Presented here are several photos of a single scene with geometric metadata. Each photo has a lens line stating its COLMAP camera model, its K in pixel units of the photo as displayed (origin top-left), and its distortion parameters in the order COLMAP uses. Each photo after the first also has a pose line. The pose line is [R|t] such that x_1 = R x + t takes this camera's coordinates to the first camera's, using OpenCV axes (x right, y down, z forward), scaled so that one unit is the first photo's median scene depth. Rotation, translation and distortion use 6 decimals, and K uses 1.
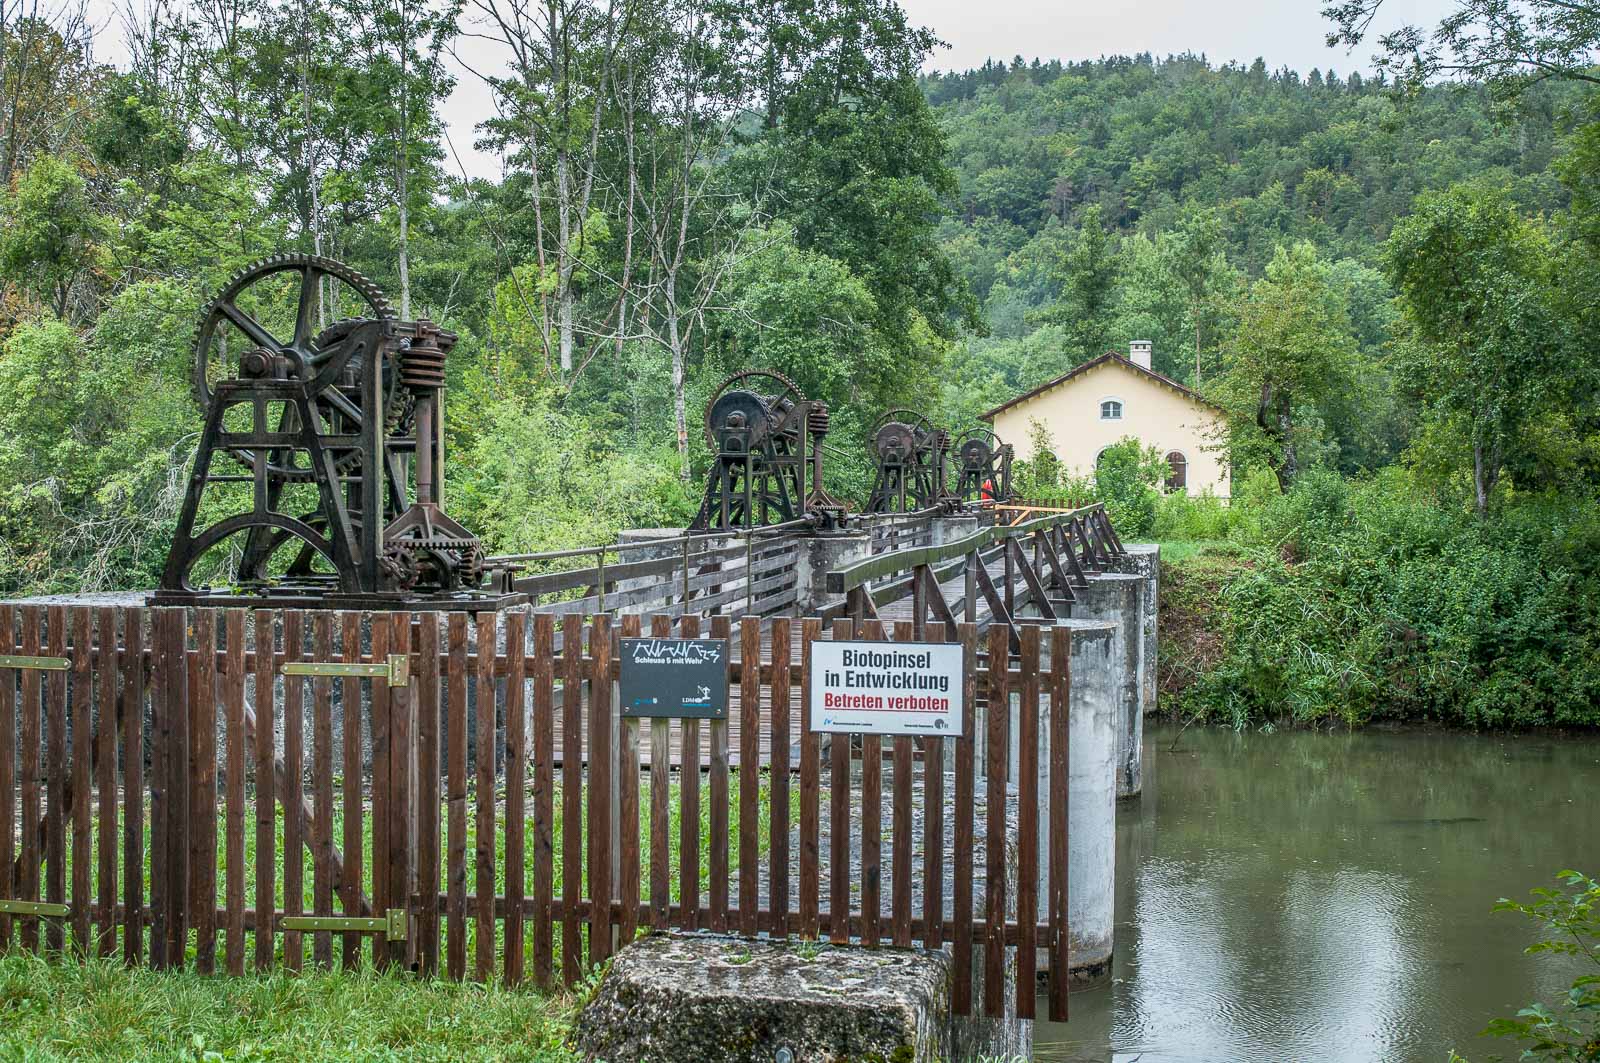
lens RADIAL K [[2096.1, 0, 800.0], [0, 2096.1, 531.5], [0, 0, 1]] dist [0.026784, 0.051348]
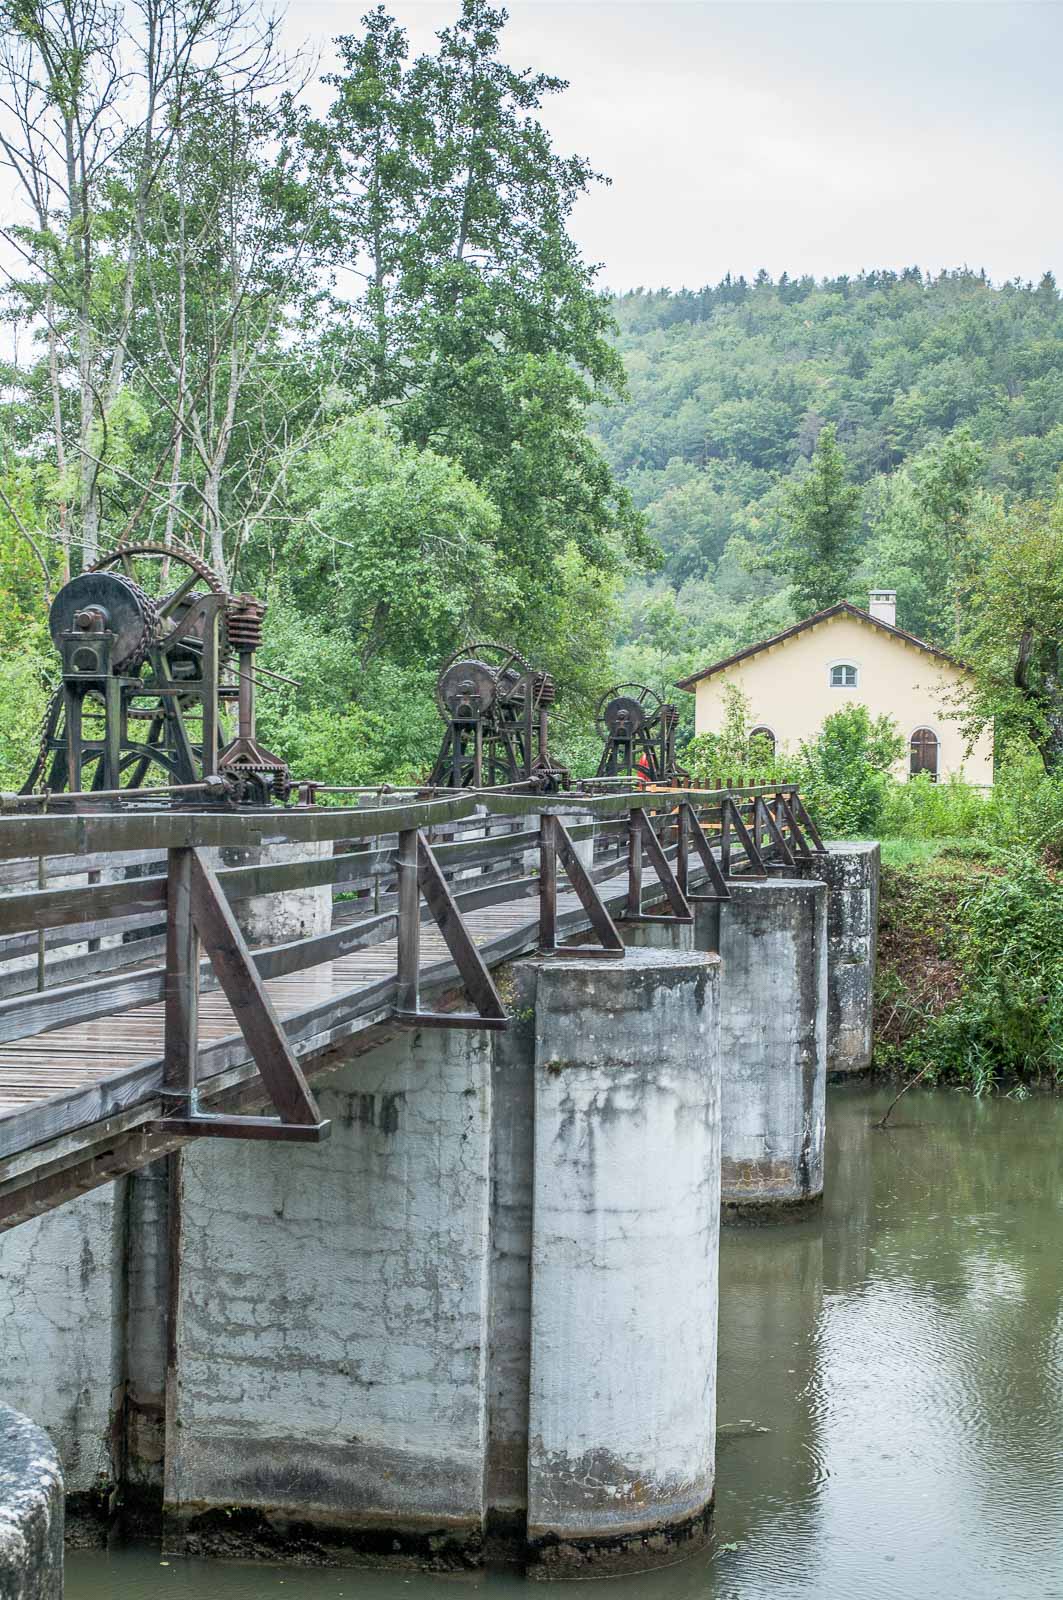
lens RADIAL K [[2482.9, 0, 531.5], [0, 2482.9, 800.0], [0, 0, 1]] dist [0.078903, 0.011106]
pose [[0.999925, 0.004513, 0.011347, 0.035990], [-0.004366, 0.999906, -0.012999, 0.003133], [-0.011405, 0.012949, 0.999851, 0.112399]]
